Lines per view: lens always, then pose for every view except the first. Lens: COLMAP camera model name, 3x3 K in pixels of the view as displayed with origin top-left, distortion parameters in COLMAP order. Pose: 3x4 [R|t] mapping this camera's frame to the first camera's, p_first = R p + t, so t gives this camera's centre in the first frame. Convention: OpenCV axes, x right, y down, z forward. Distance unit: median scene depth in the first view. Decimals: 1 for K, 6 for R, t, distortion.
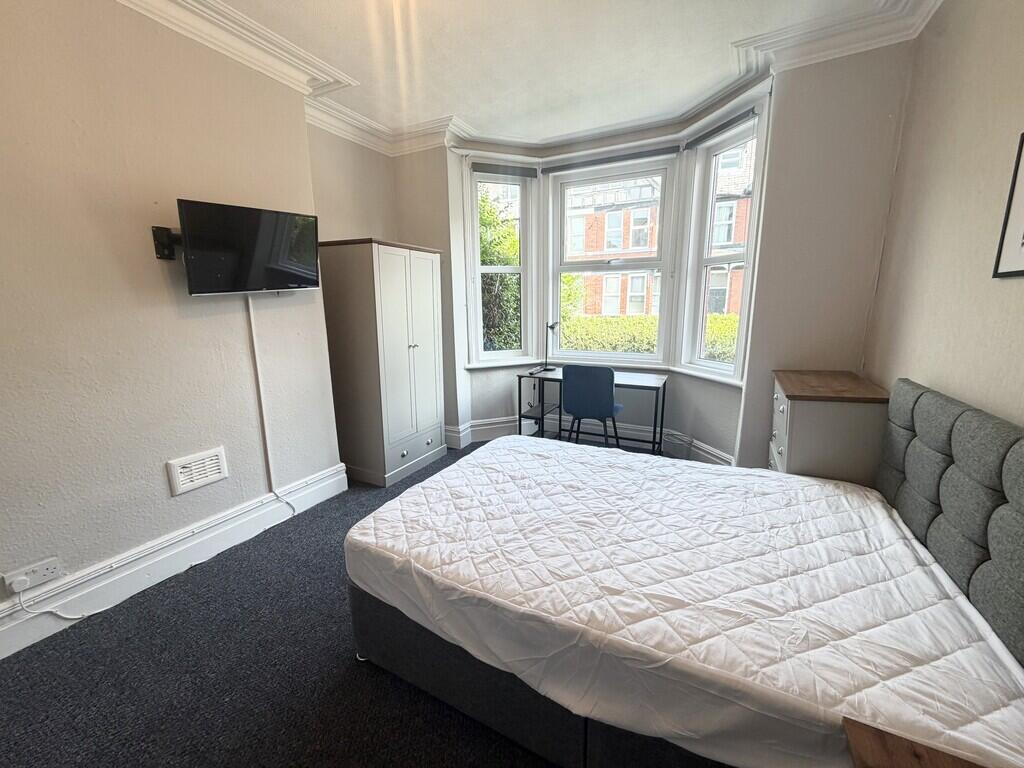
lens RADIAL K [[411.4, 0, 510.5], [0, 411.4, 382.5], [0, 0, 1]] dist [0.009310, 0.000373]
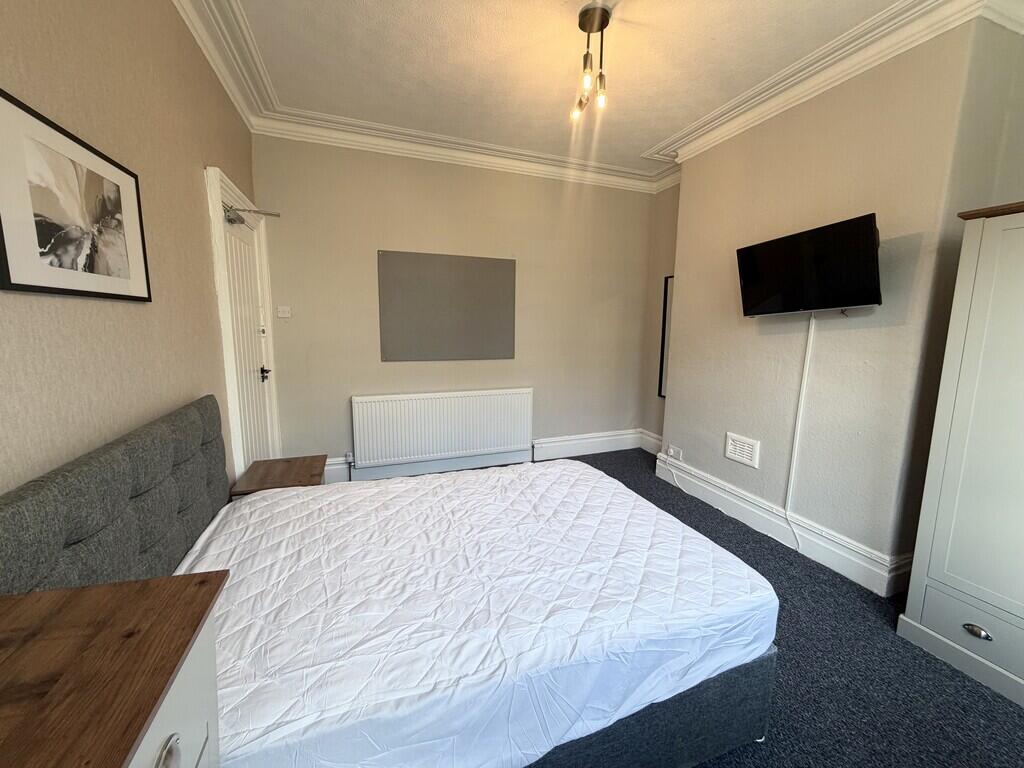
lens RADIAL K [[411.4, 0, 513.1], [0, 411.4, 382.5], [0, 0, 1]] dist [0.009310, 0.000373]
pose [[-0.673003, 0.109226, -0.731530, 0.678281], [-0.144100, 0.950722, 0.274525, -0.249260], [0.725467, 0.290169, -0.624099, 1.252005]]
